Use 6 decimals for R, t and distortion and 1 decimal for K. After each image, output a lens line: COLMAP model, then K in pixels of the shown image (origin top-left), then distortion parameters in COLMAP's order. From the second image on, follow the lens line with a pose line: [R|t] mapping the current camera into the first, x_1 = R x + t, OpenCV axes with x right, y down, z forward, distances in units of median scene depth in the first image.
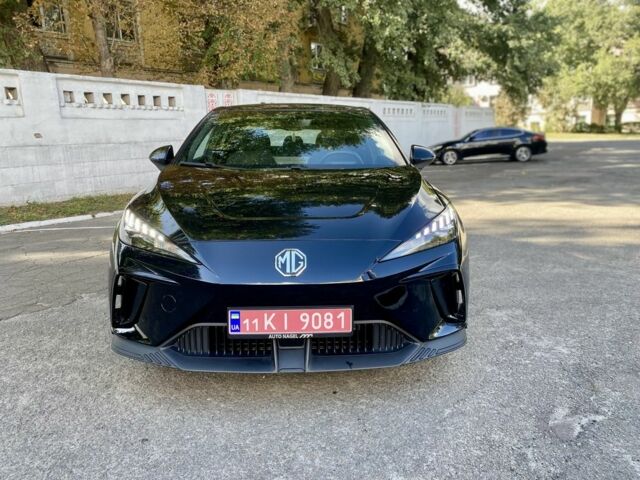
lens RADIAL K [[466.6, 0, 320.0], [0, 466.6, 240.0], [0, 0, 1]] dist [0.024416, -0.005411]
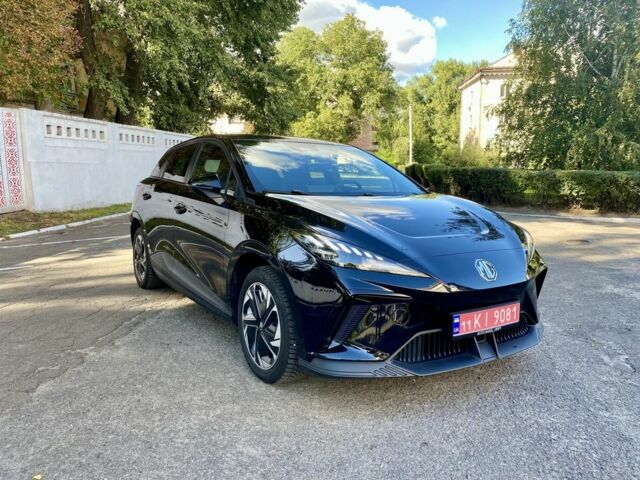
lens RADIAL K [[466.6, 0, 320.0], [0, 466.6, 240.0], [0, 0, 1]] dist [0.024416, -0.005411]
pose [[0.872401, -0.046578, 0.486567, -0.159620], [0.079843, 0.995659, -0.047845, -0.000880], [-0.482226, 0.080589, 0.872332, 0.021106]]
